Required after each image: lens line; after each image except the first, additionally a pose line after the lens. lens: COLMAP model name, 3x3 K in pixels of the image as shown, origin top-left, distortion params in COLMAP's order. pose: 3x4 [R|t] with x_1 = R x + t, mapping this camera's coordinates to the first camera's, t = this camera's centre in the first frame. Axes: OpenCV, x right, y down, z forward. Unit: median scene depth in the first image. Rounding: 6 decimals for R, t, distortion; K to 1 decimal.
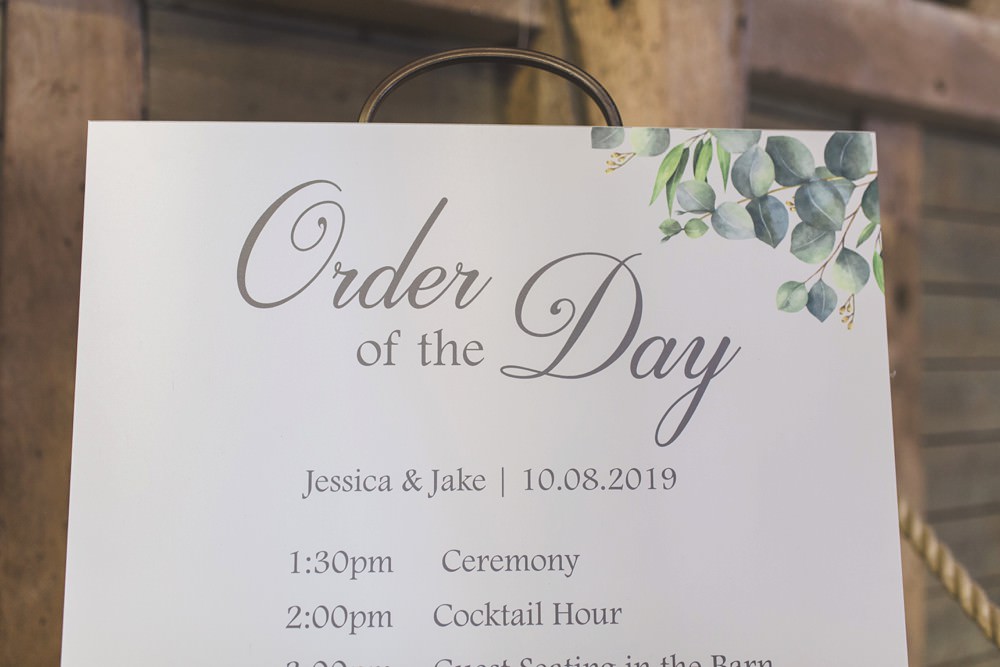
lens RADIAL K [[968.7, 0, 501.2], [0, 968.7, 332.9], [0, 0, 1]] dist [0.005947, 0.000000]
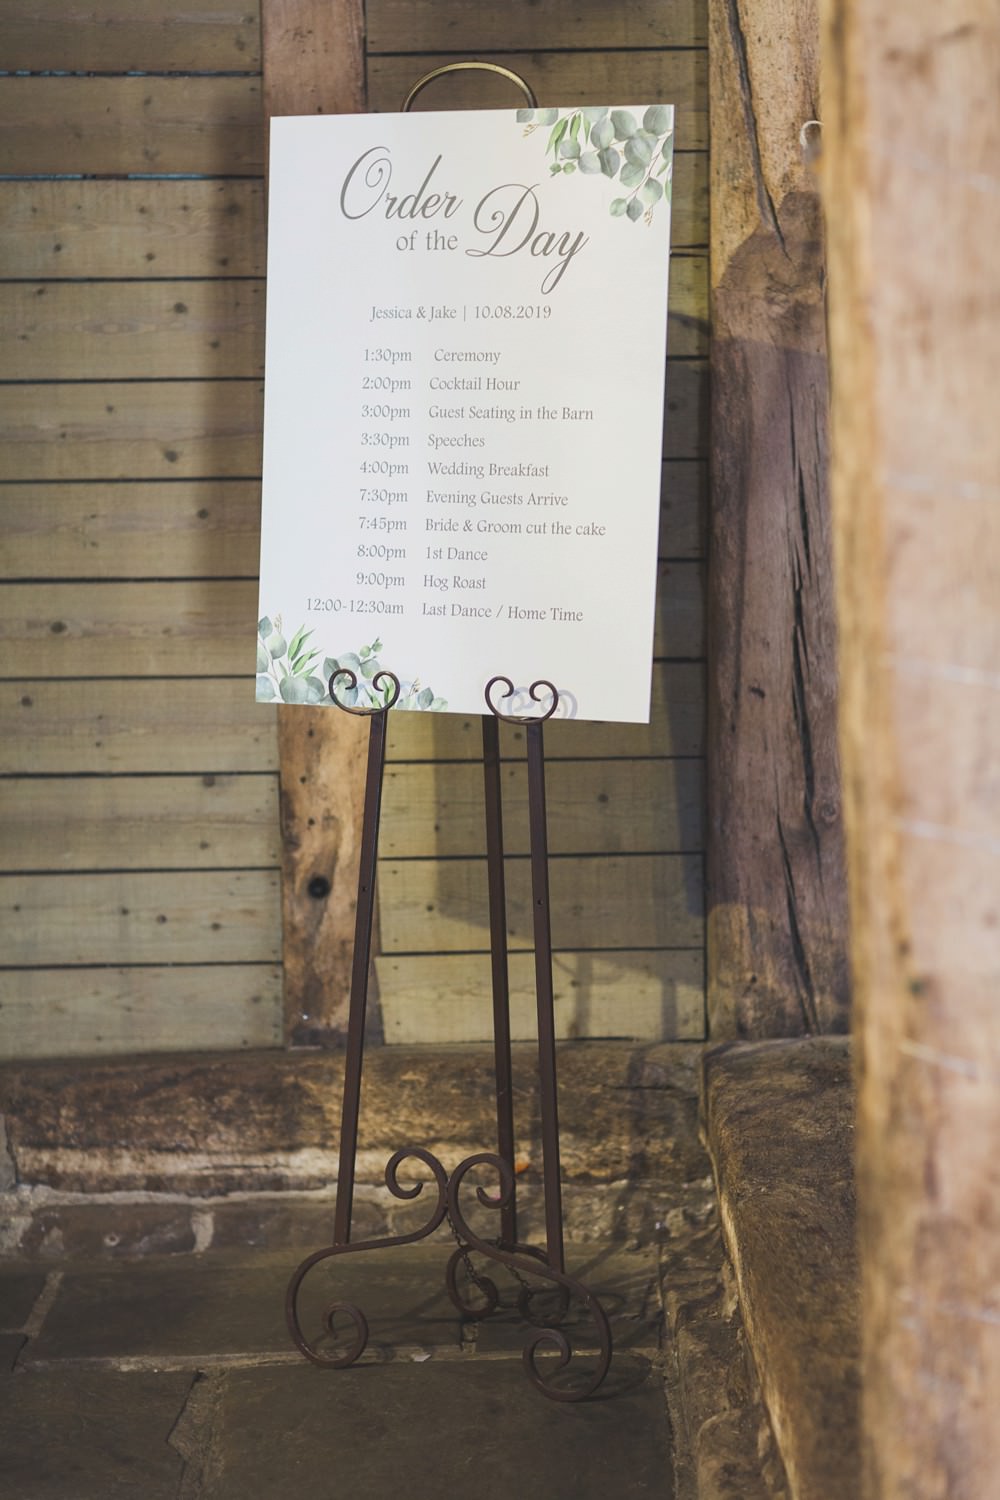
lens RADIAL K [[3615.2, 0, 500.3], [0, 3615.2, 750.5], [0, 0, 1]] dist [0.080670, 0.000000]
pose [[0.869886, 0.058398, -0.489783, 3.320540], [0.027672, 0.985625, 0.166665, -0.164454], [0.492475, -0.158533, 0.855766, -4.760946]]
